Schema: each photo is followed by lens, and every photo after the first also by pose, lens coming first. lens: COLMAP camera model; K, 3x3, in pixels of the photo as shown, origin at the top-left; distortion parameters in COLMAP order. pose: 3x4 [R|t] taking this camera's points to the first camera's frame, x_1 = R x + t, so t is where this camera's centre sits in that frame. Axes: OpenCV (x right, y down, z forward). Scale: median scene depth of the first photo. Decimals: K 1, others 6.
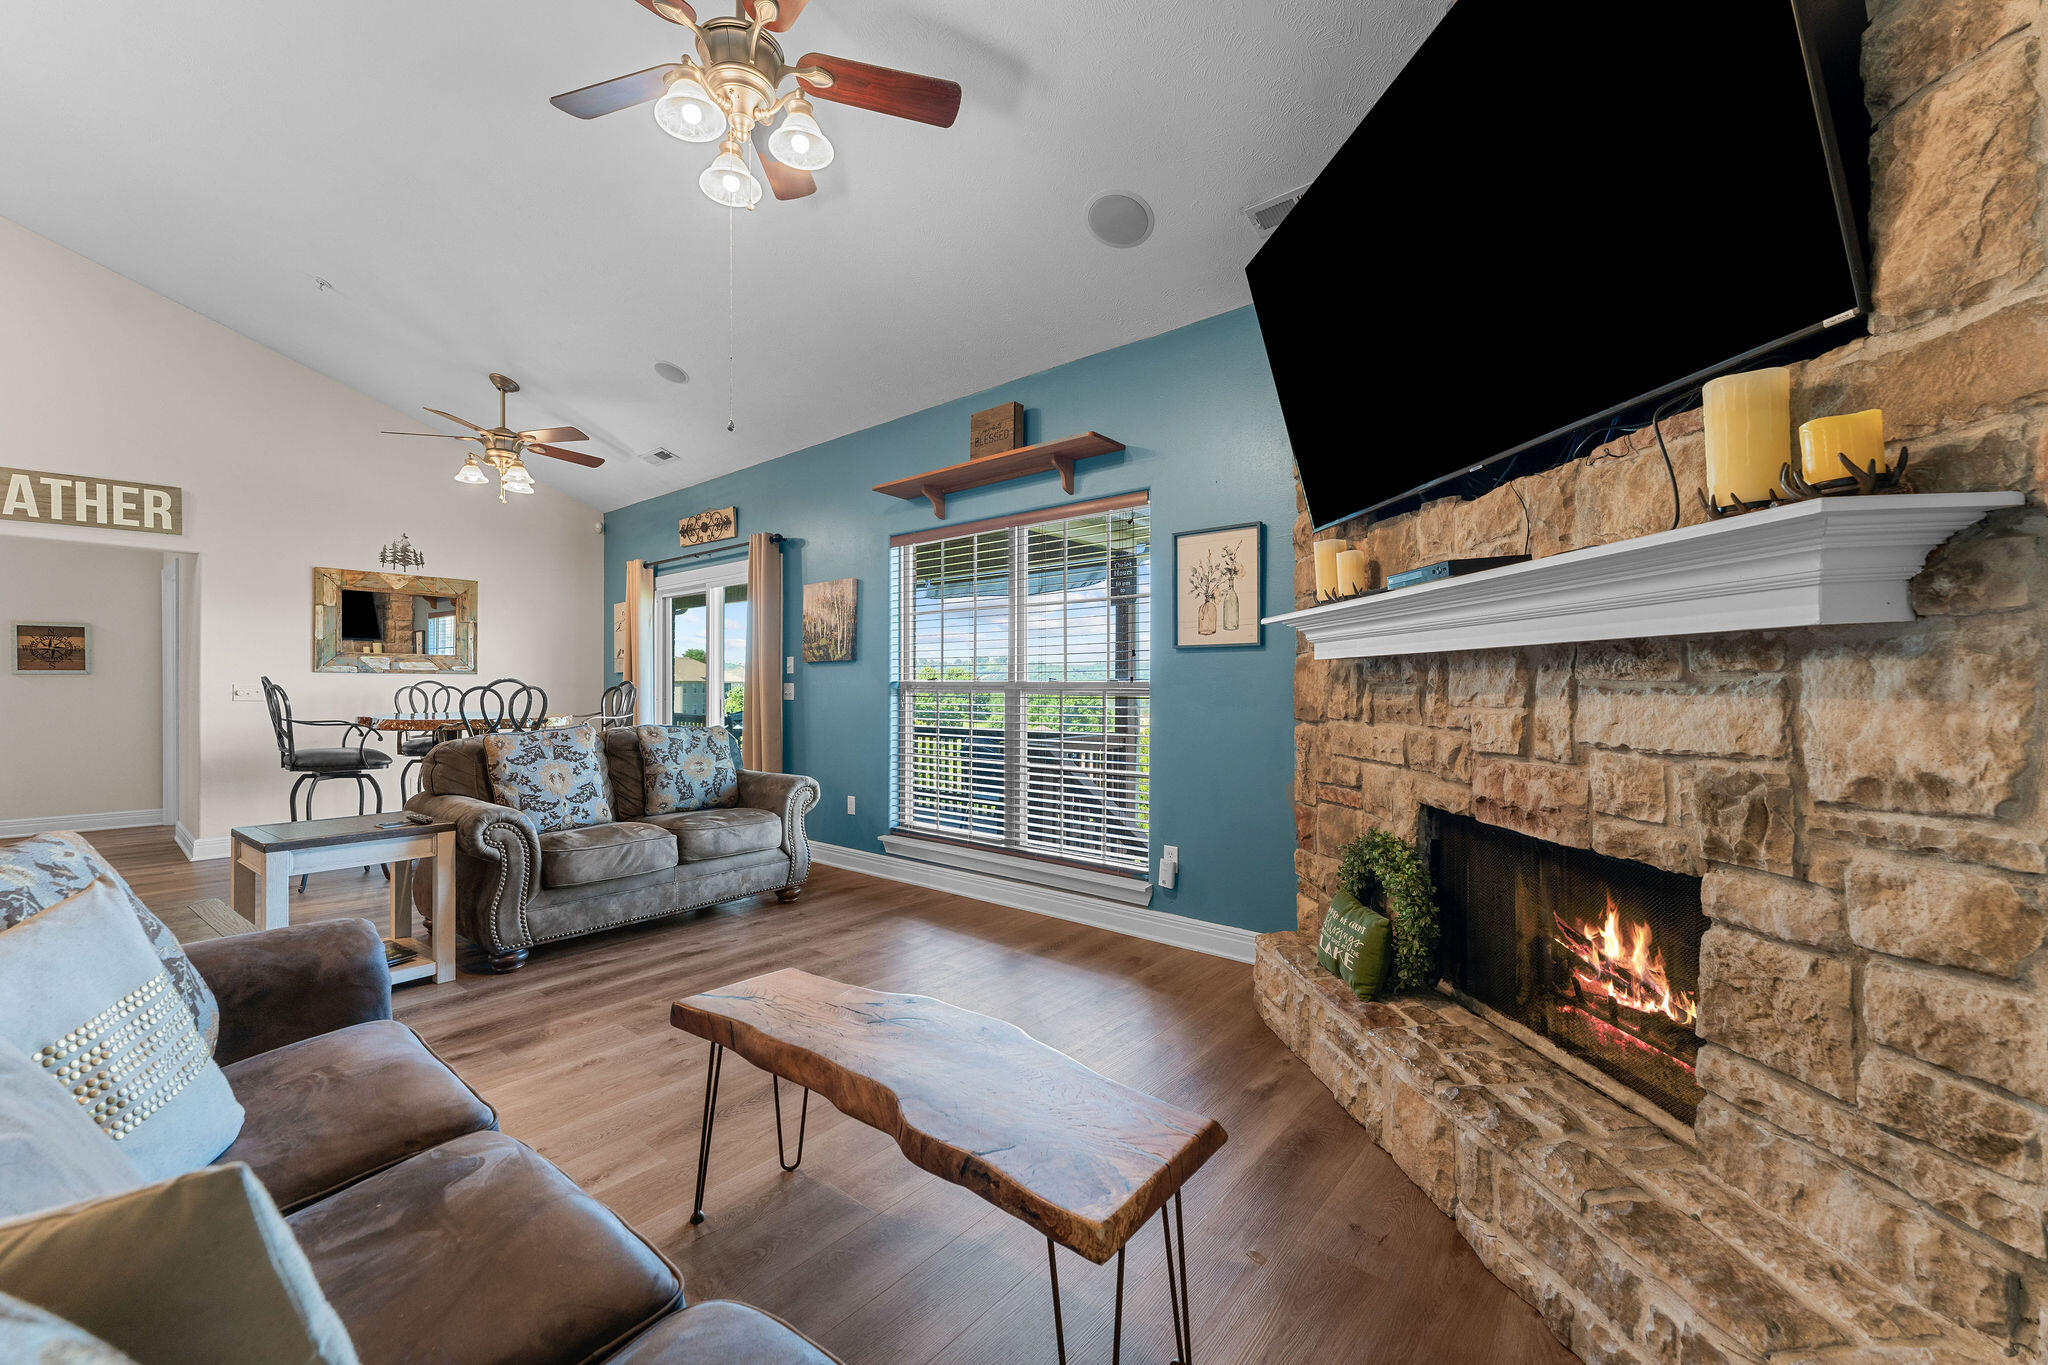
lens RADIAL K [[816.8, 0, 1013.5], [0, 816.8, 679.4], [0, 0, 1]] dist [-0.000252, 0.000010]
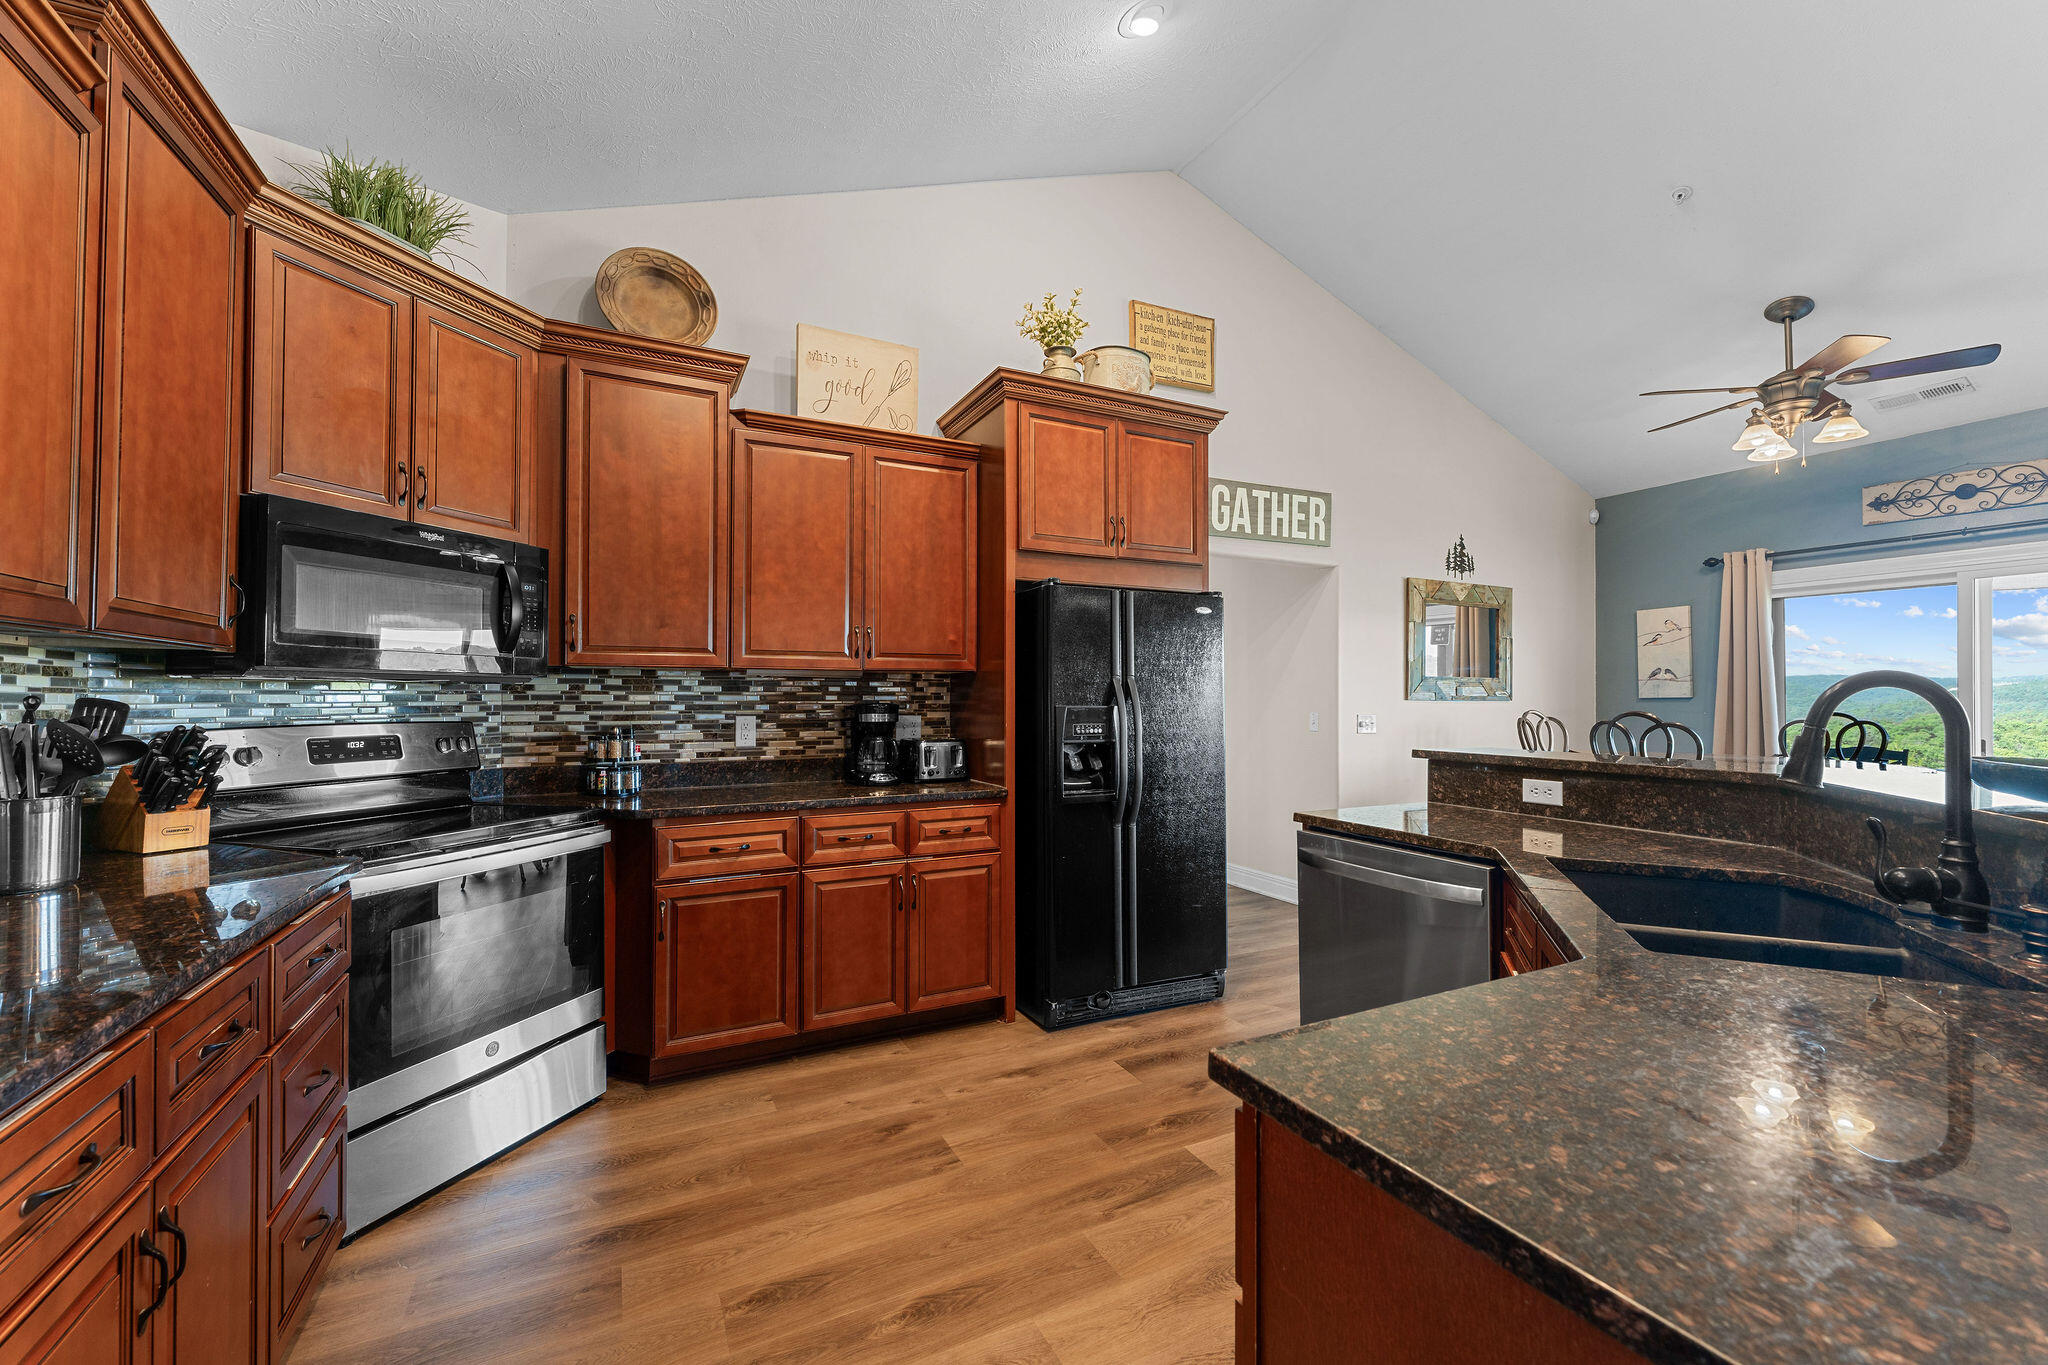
lens RADIAL K [[816.8, 0, 1019.5], [0, 816.8, 693.4], [0, 0, 1]] dist [-0.000252, 0.000010]
pose [[0.919293, -0.000955, -0.393574, -0.990896], [0.001926, 0.999996, 0.002073, -0.020358], [0.393570, -0.002664, 0.919291, 0.053254]]
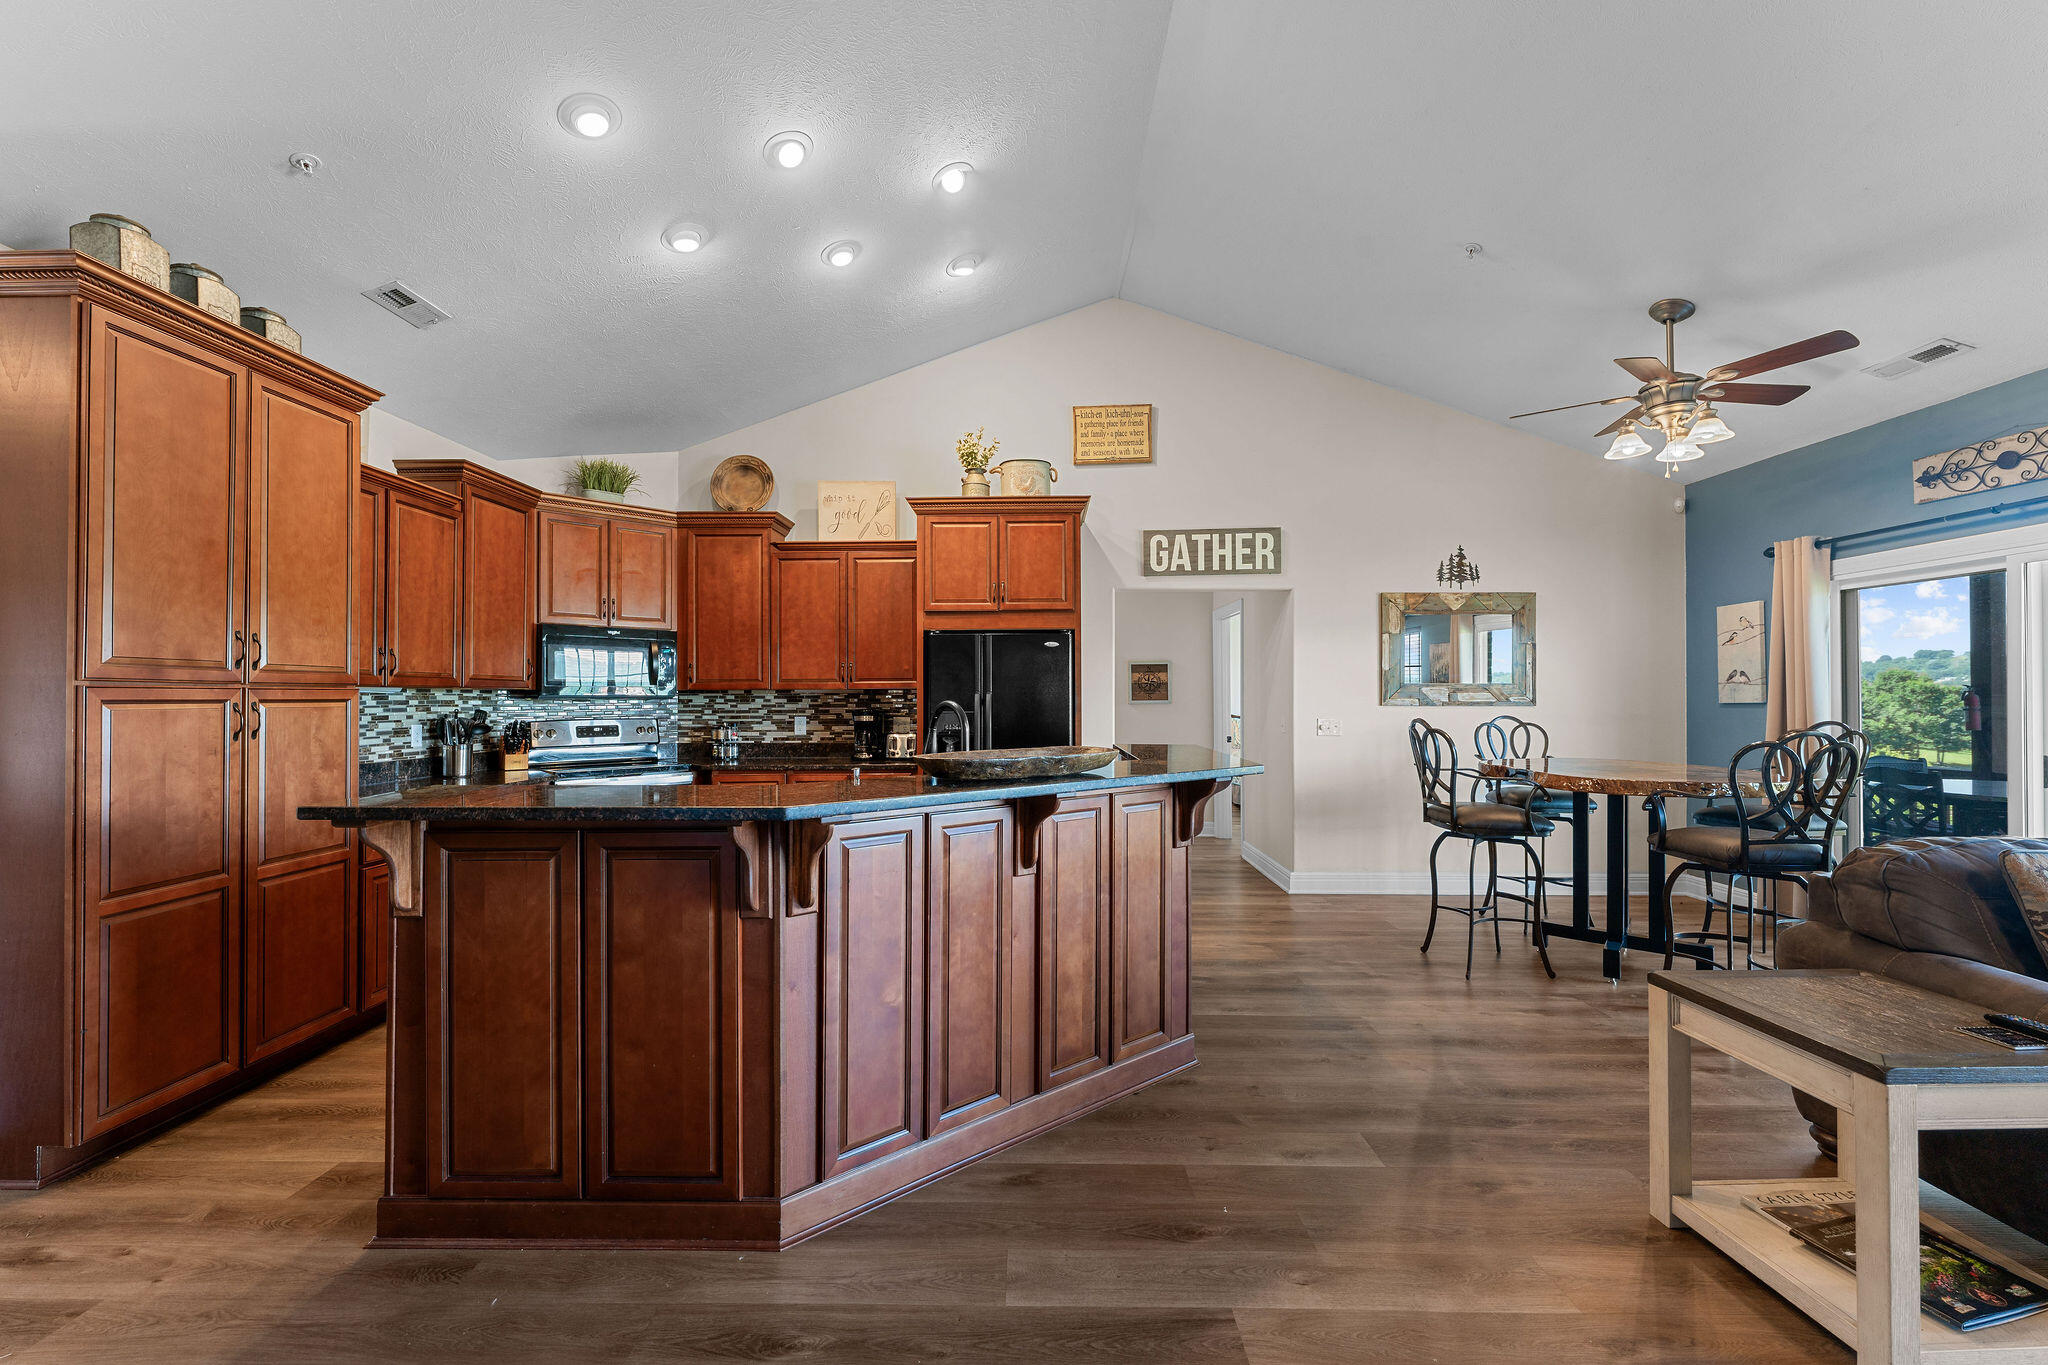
lens RADIAL K [[816.8, 0, 1014.6], [0, 816.8, 695.4], [0, 0, 1]] dist [-0.000252, 0.000010]
pose [[0.634433, -0.002763, -0.772973, -0.444046], [0.009246, 0.999949, 0.004014, -0.031122], [0.772923, -0.009693, 0.634426, 0.091586]]
